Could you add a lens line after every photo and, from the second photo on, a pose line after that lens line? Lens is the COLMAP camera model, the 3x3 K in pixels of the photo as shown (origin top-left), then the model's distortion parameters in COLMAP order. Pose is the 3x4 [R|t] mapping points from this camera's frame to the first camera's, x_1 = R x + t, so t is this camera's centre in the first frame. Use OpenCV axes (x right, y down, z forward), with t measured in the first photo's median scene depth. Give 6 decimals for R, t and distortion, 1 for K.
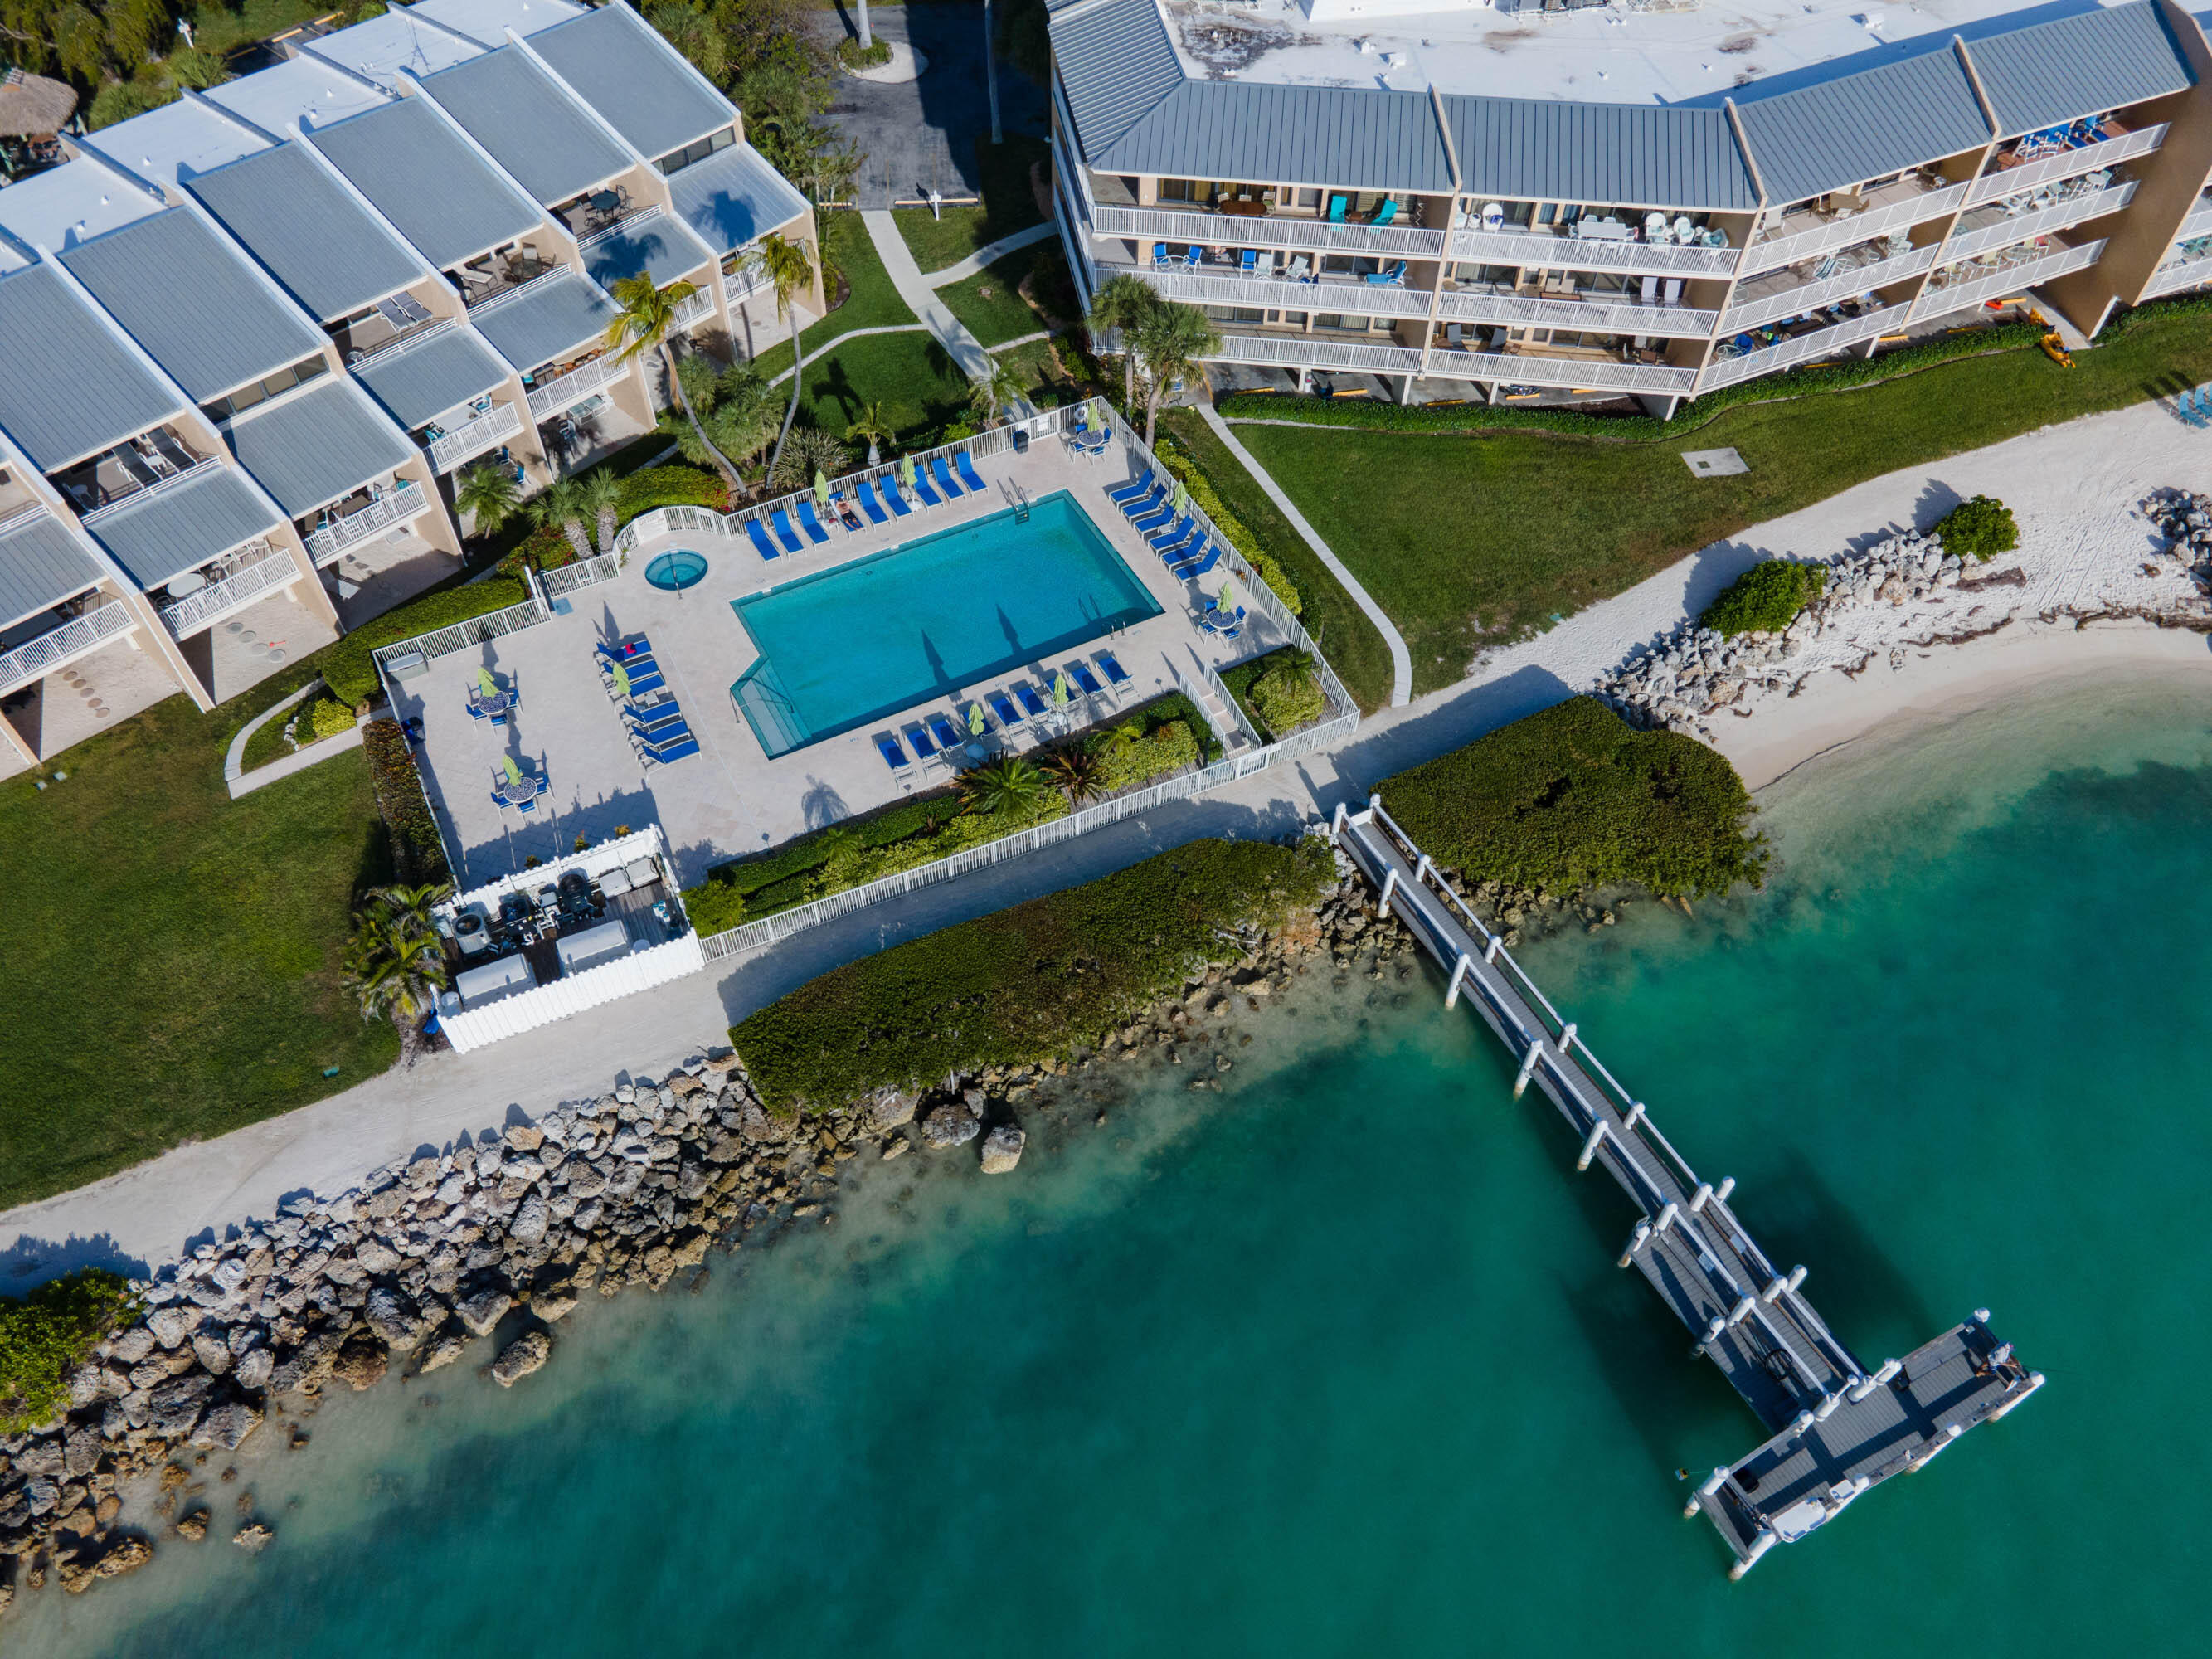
lens RADIAL K [[1591.6, 0, 1094.9], [0, 1591.6, 832.5], [0, 0, 1]] dist [0.040719, 0.008647]
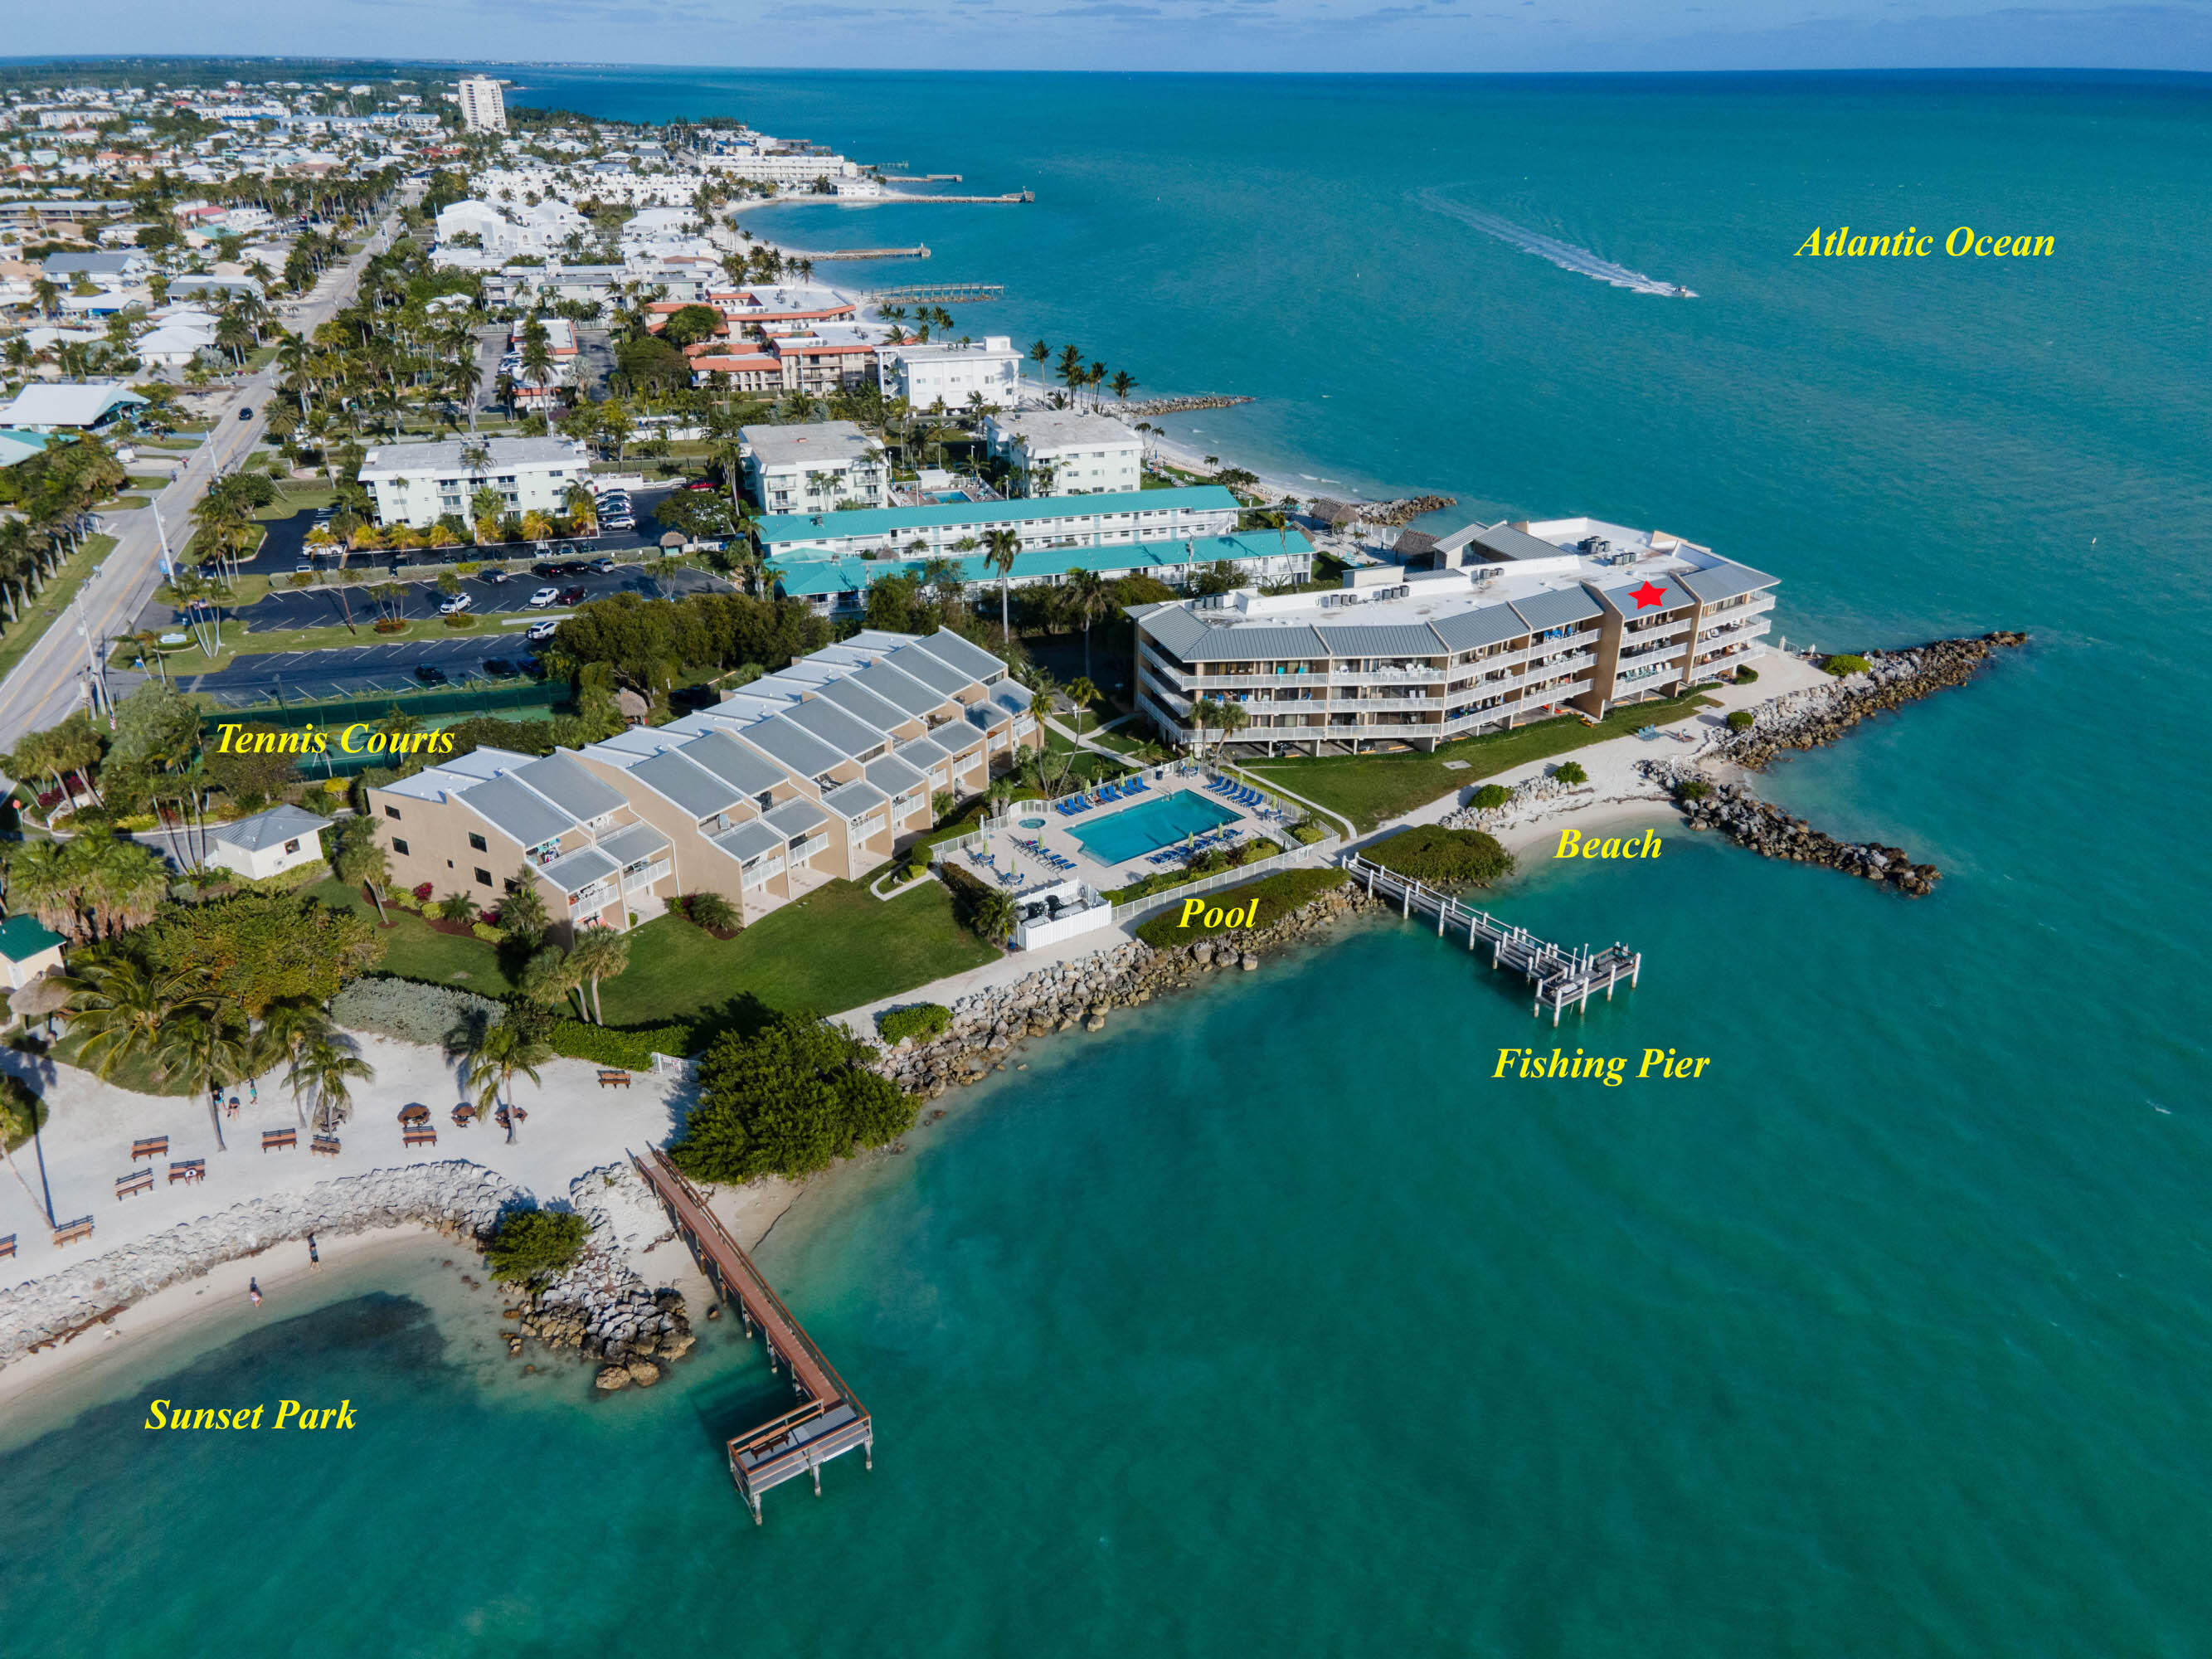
lens RADIAL K [[1591.6, 0, 1094.0], [0, 1591.6, 810.0], [0, 0, 1]] dist [0.040719, 0.008647]
pose [[0.985131, -0.081533, 0.151224, -0.512602], [0.139702, 0.892496, -0.428876, 0.797310], [-0.099999, 0.443625, 0.890616, -1.021909]]
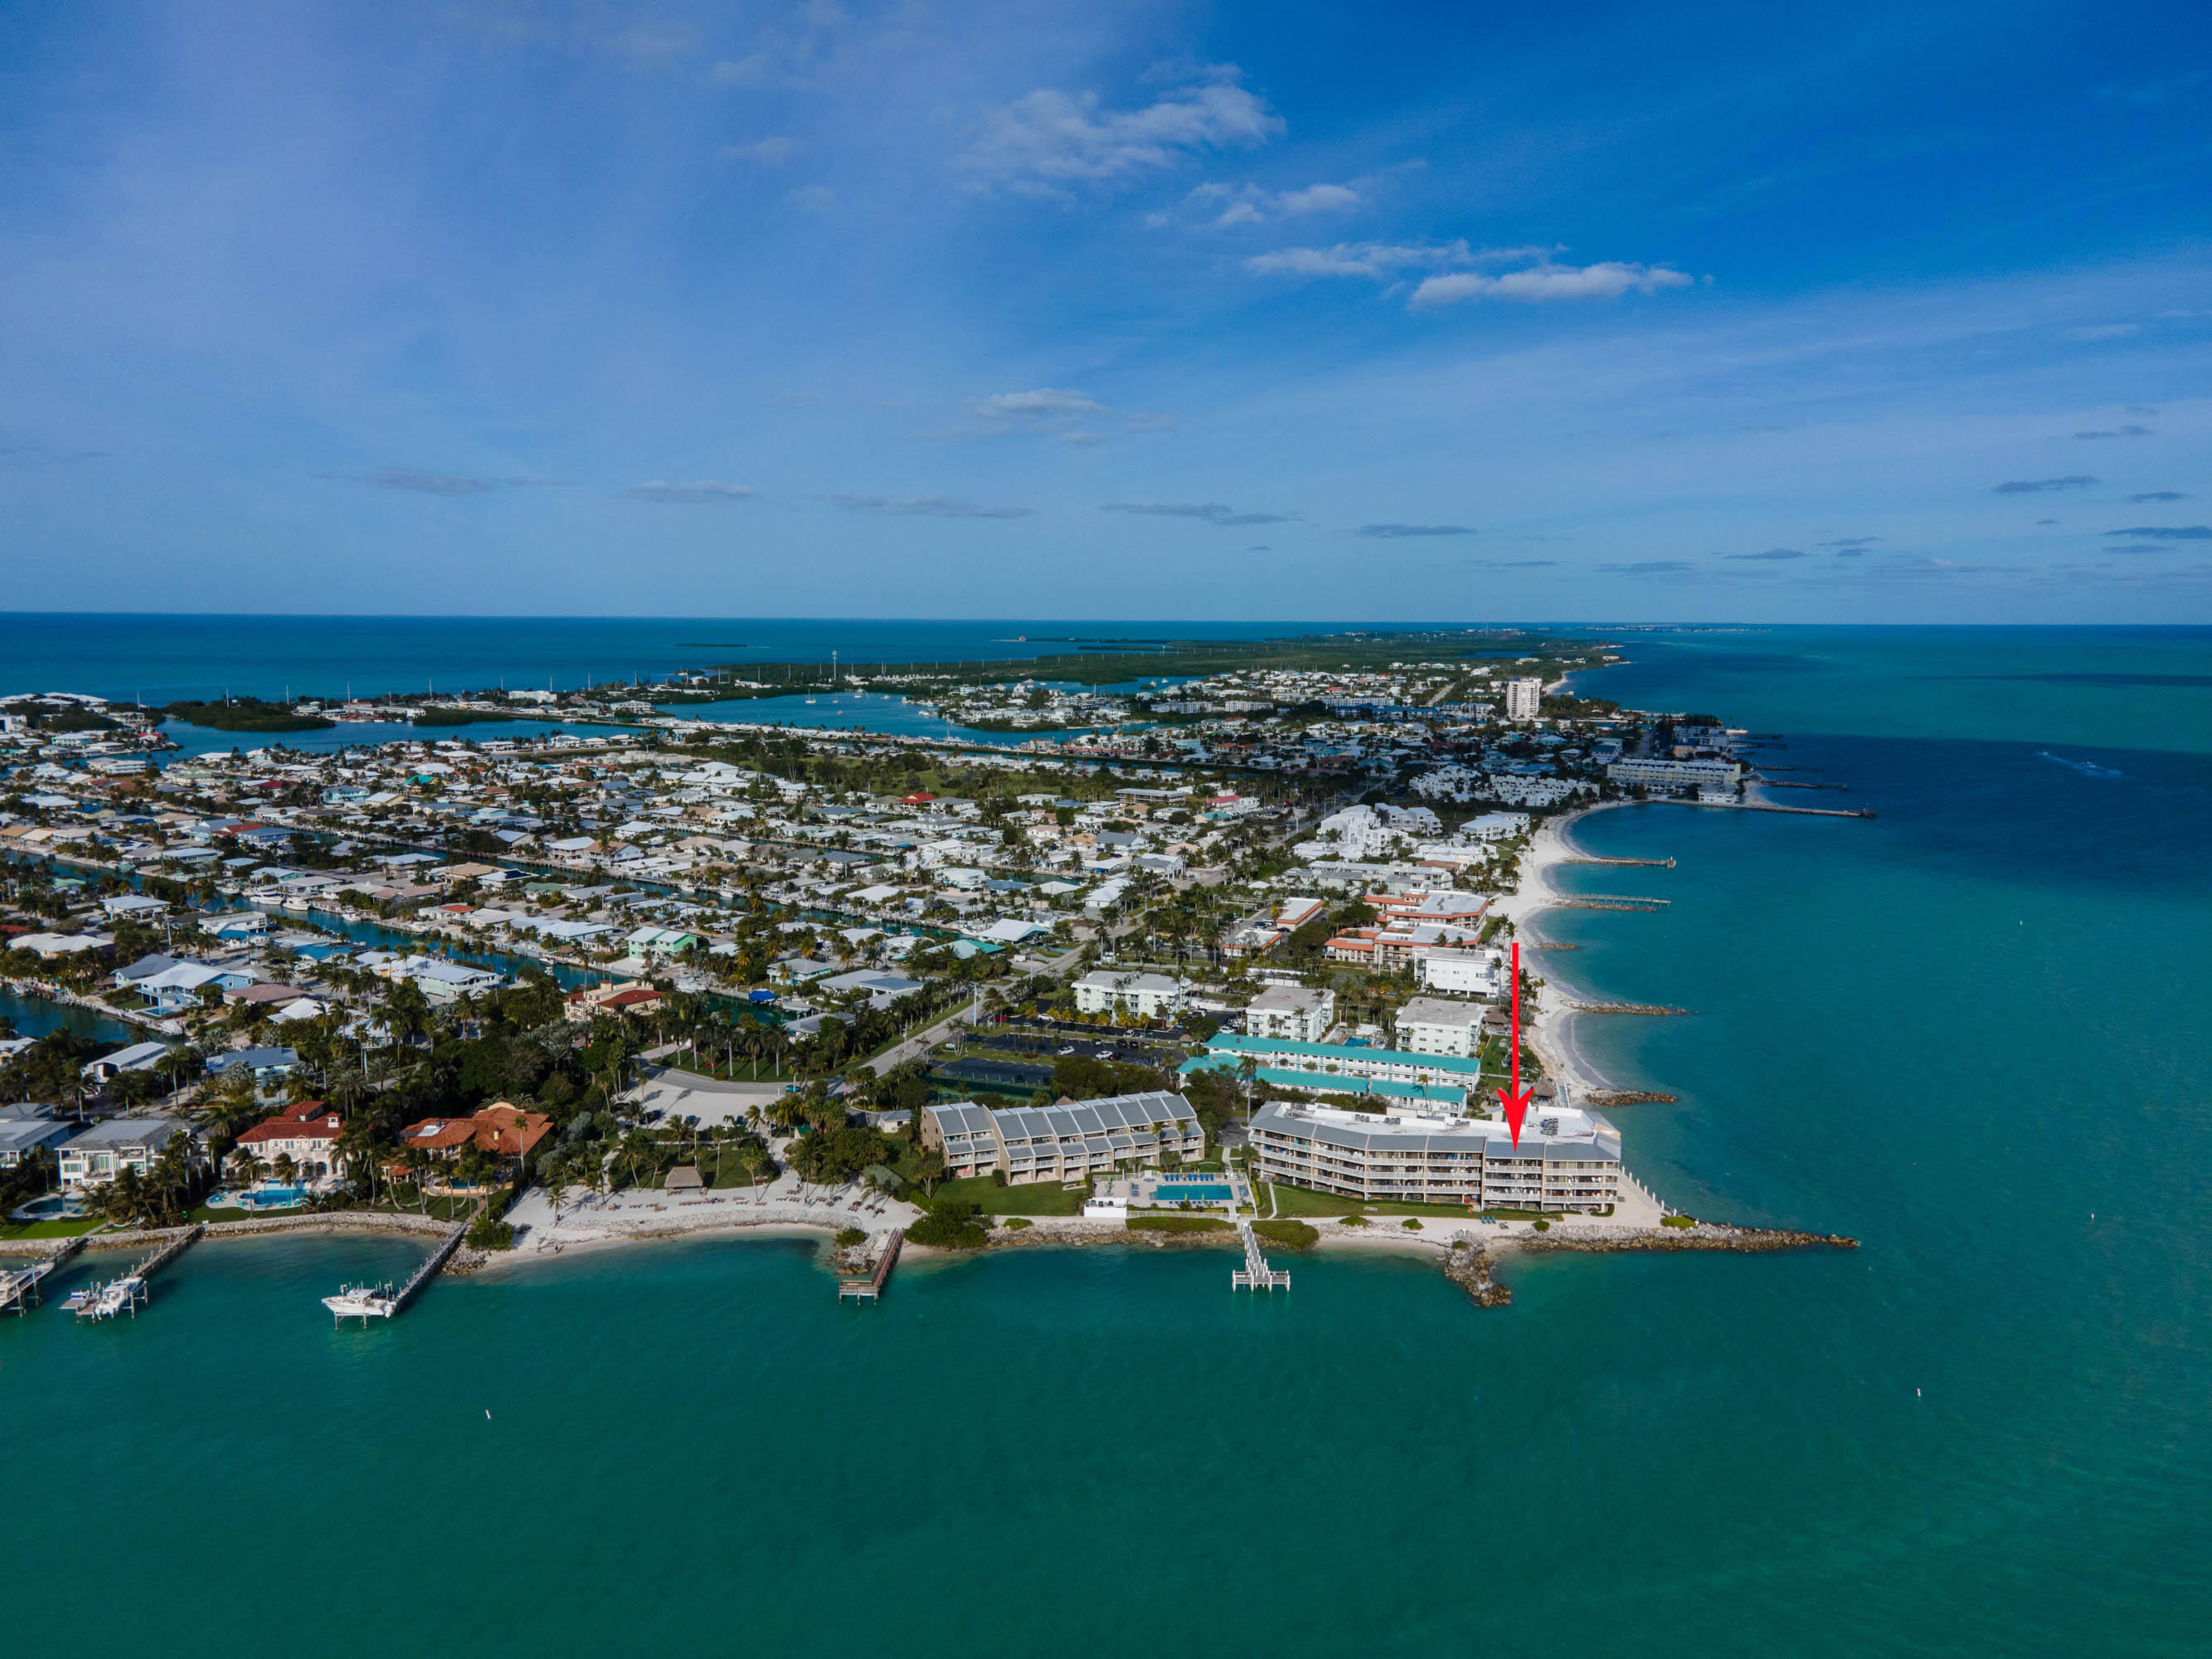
lens RADIAL K [[1591.6, 0, 1115.4], [0, 1591.6, 827.9], [0, 0, 1]] dist [0.040719, 0.008647]
pose [[0.886598, 0.048165, -0.460027, 1.894289], [-0.352972, 0.713204, -0.605600, 2.120200], [0.298924, 0.699300, 0.649326, -3.066158]]
